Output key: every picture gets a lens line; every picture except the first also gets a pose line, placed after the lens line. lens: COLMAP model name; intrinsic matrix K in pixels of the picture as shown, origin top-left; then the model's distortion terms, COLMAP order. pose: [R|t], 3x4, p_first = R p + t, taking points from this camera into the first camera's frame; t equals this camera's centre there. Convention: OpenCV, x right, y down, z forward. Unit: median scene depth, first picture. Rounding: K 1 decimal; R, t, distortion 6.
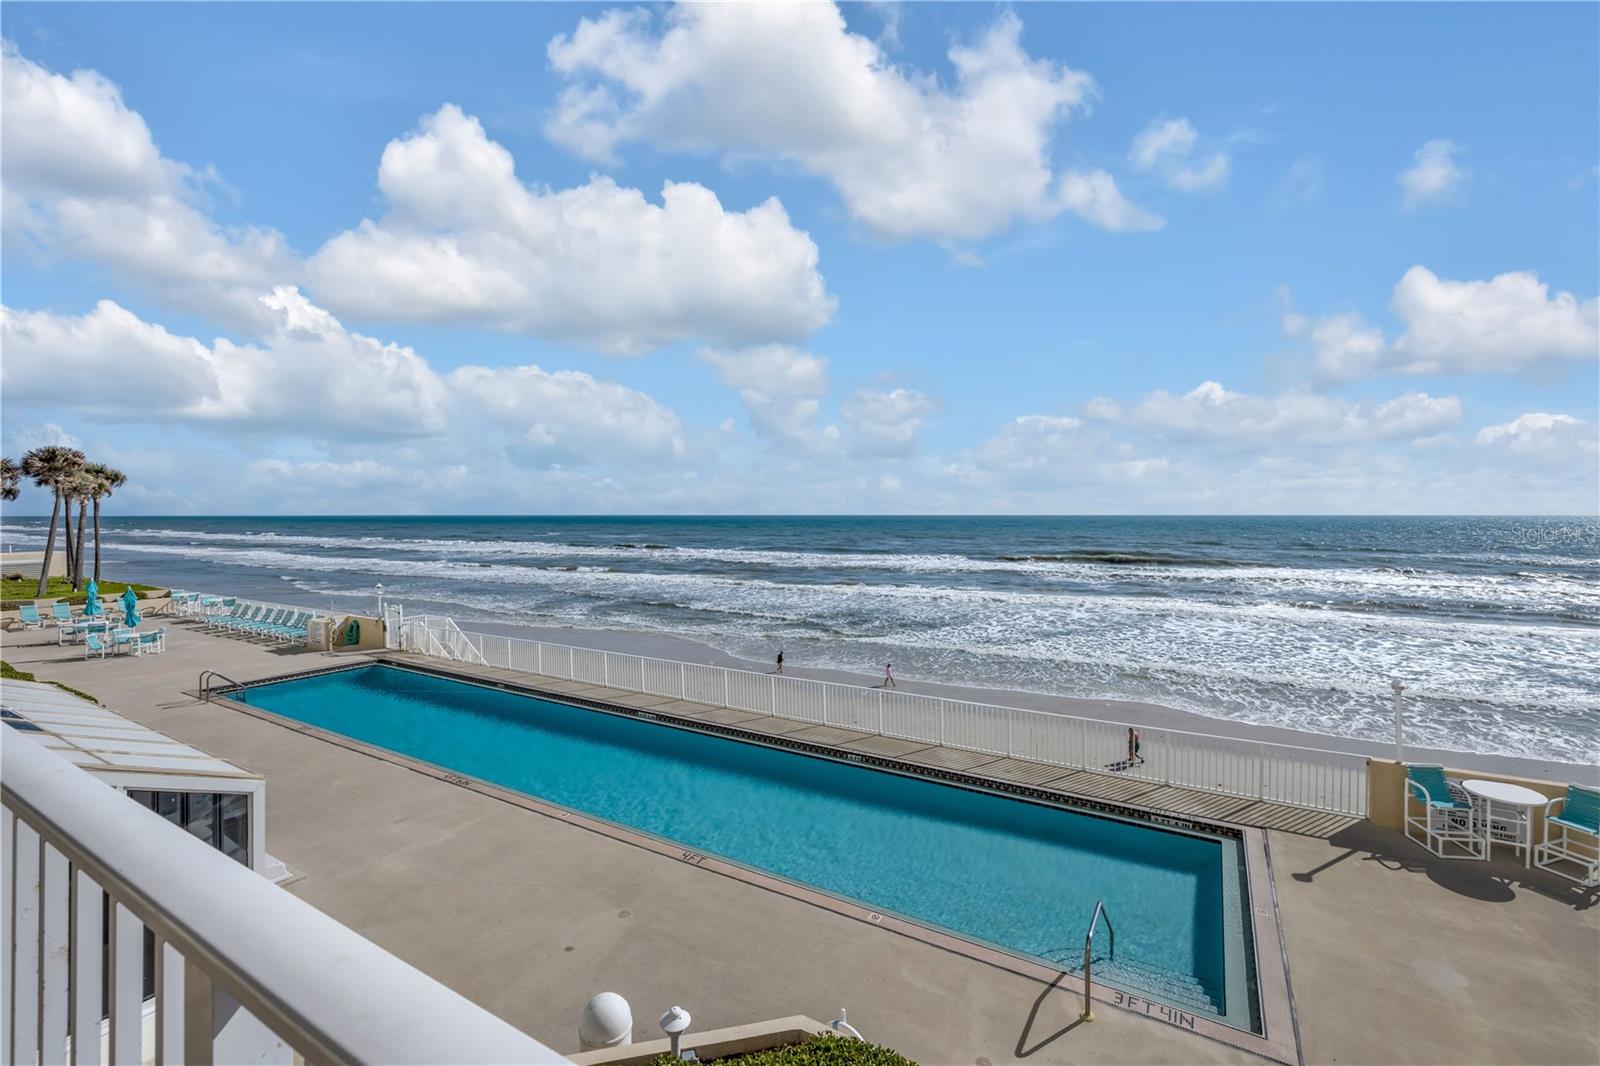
lens RADIAL K [[685.9, 0, 799.2], [0, 685.9, 514.3], [0, 0, 1]] dist [-0.001897, 0.000055]
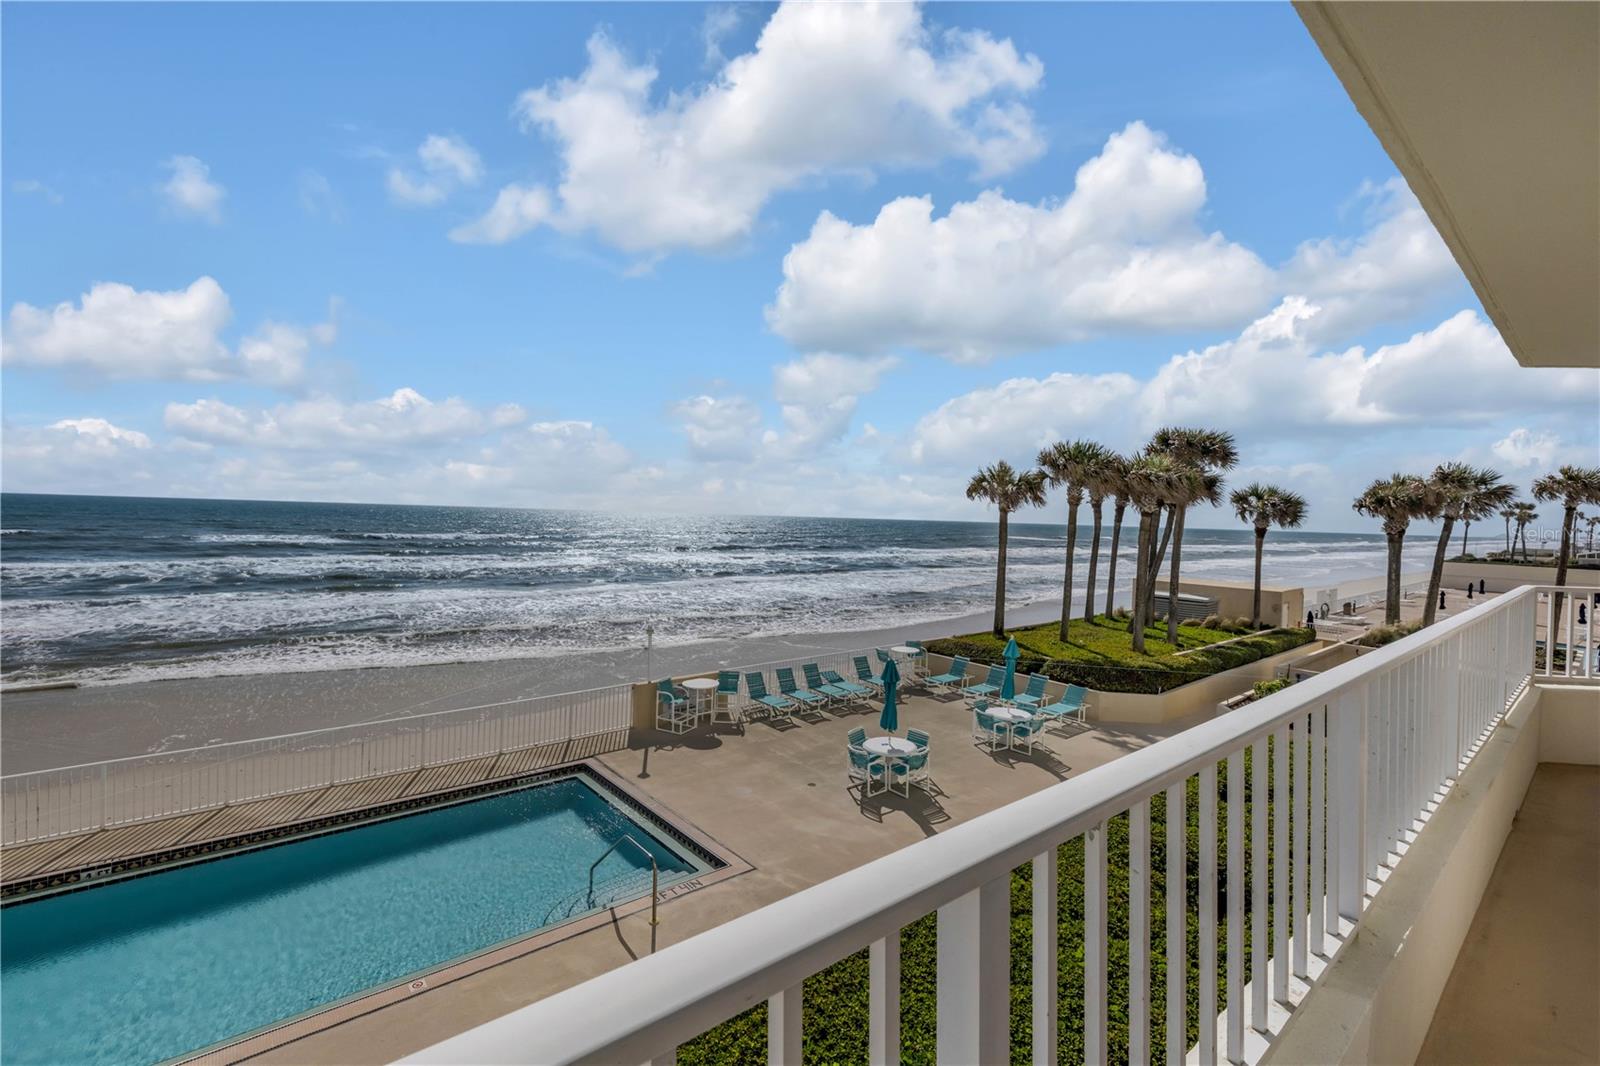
lens RADIAL K [[685.9, 0, 799.2], [0, 685.9, 514.3], [0, 0, 1]] dist [-0.001897, 0.000055]
pose [[0.333357, 0.011611, 0.942729, -0.386581], [-0.029745, 0.999556, -0.001793, -0.001710], [-0.942331, -0.027444, 0.333554, 0.213609]]
